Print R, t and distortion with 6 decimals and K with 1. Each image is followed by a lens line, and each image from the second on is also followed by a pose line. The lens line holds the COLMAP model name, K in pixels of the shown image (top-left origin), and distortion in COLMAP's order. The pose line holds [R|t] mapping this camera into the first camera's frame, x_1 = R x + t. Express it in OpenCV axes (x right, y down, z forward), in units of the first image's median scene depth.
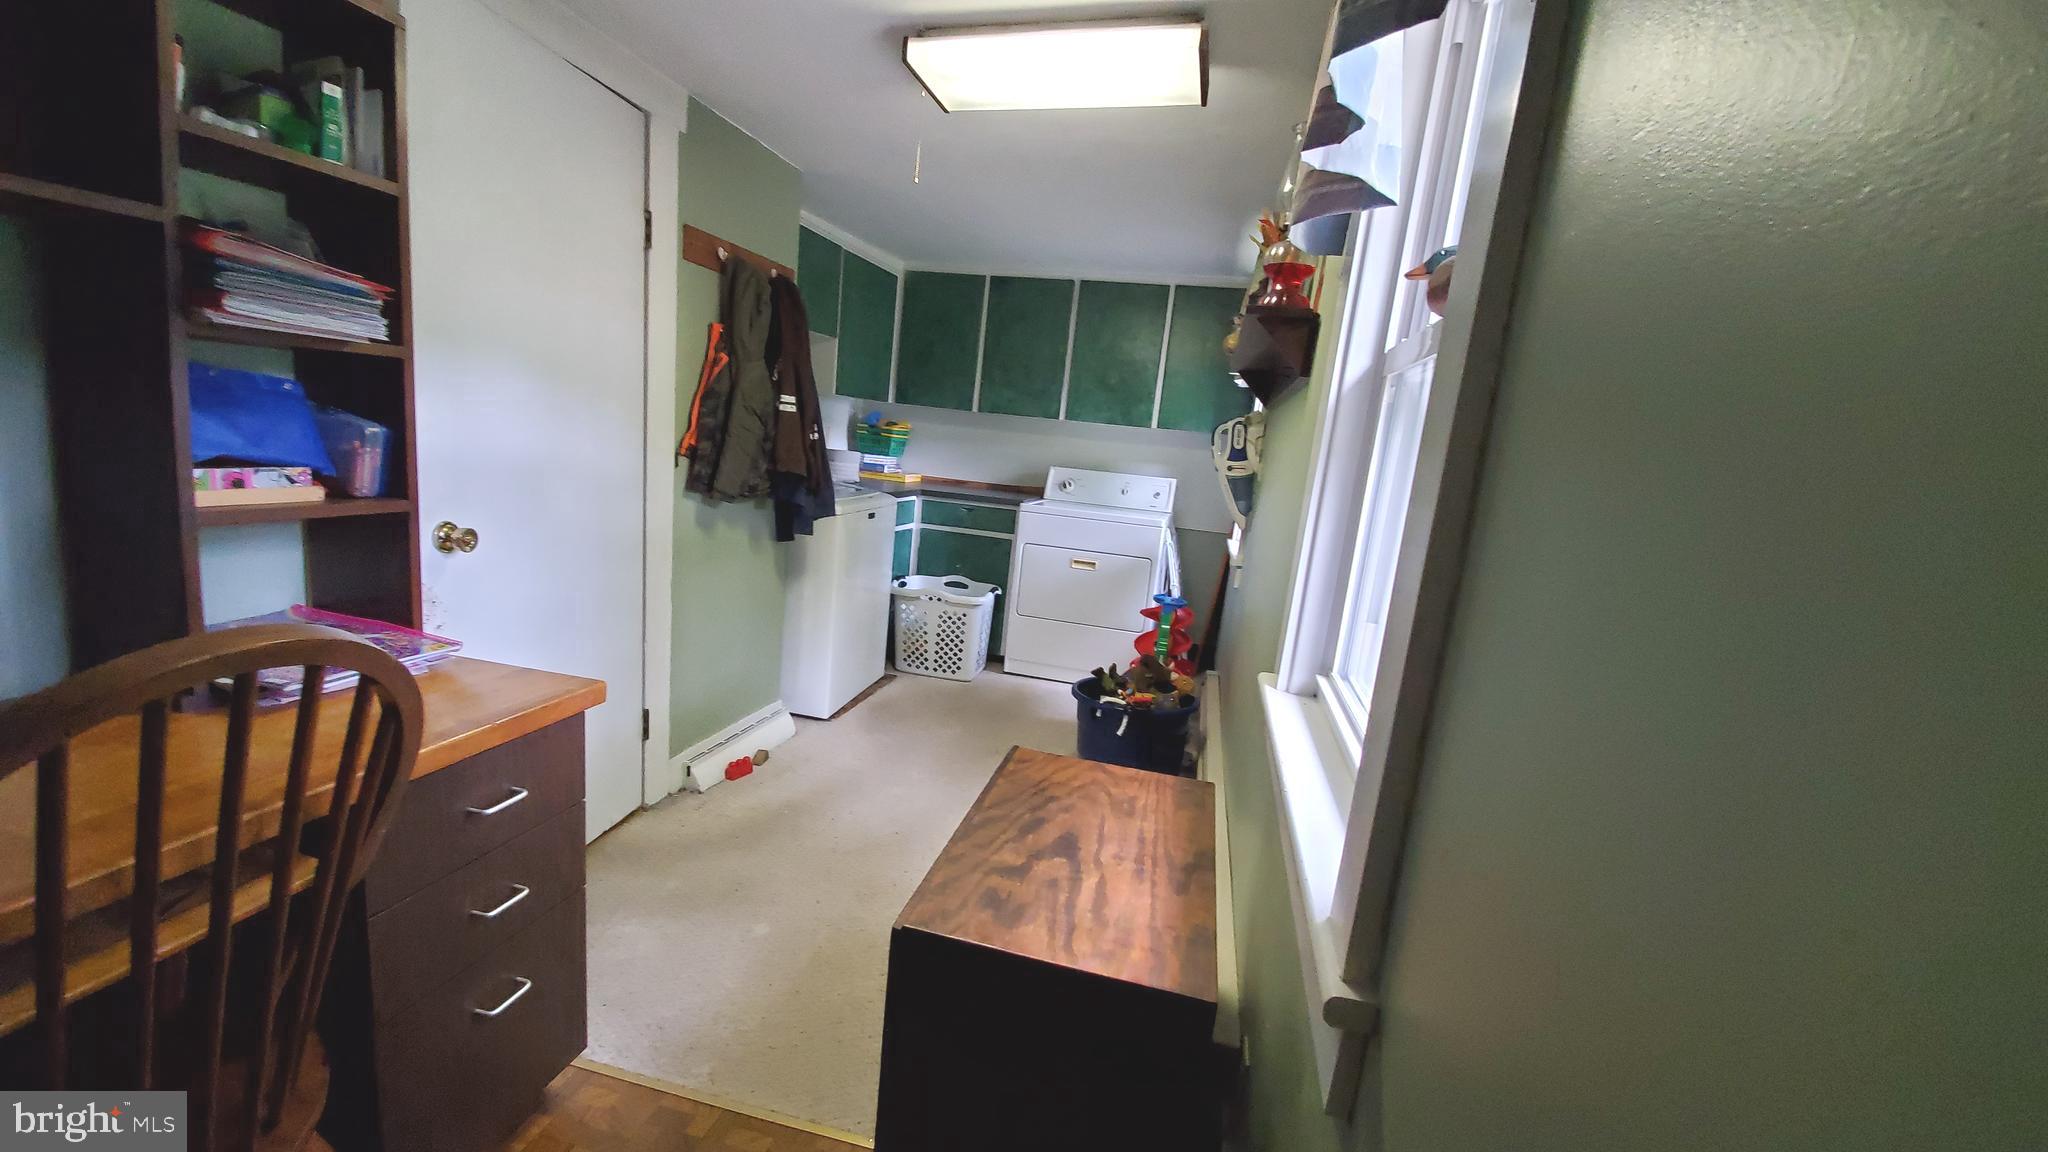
lens RADIAL K [[809.0, 0, 1009.9], [0, 809.0, 577.3], [0, 0, 1]] dist [0.013286, -0.016706]
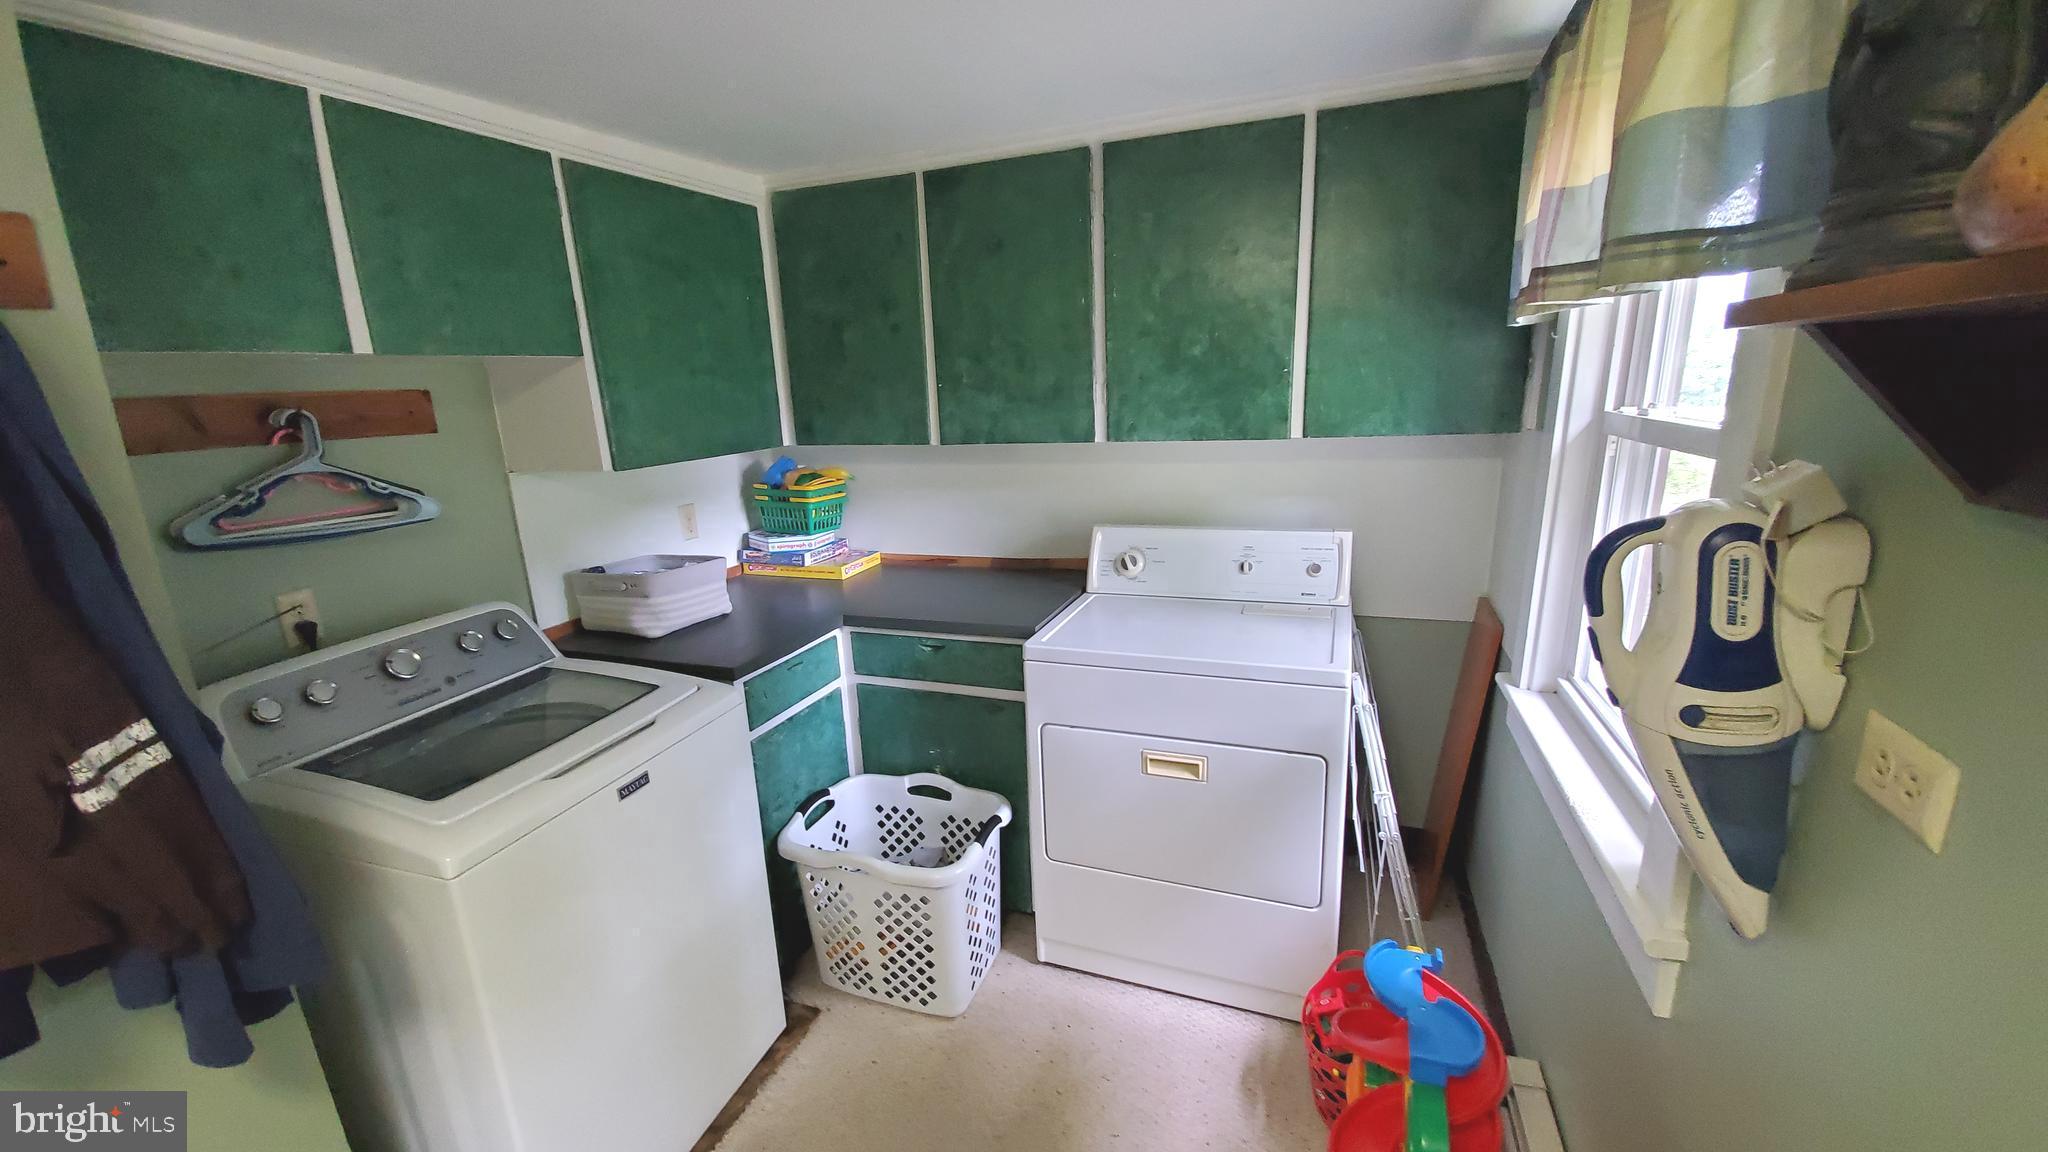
lens RADIAL K [[809.0, 0, 1009.9], [0, 809.0, 577.3], [0, 0, 1]] dist [0.013286, -0.016706]
pose [[0.982669, -0.105897, -0.152145, 0.077525], [0.114217, 0.992343, 0.047001, -0.144259], [0.146002, -0.063564, 0.987240, 0.504540]]
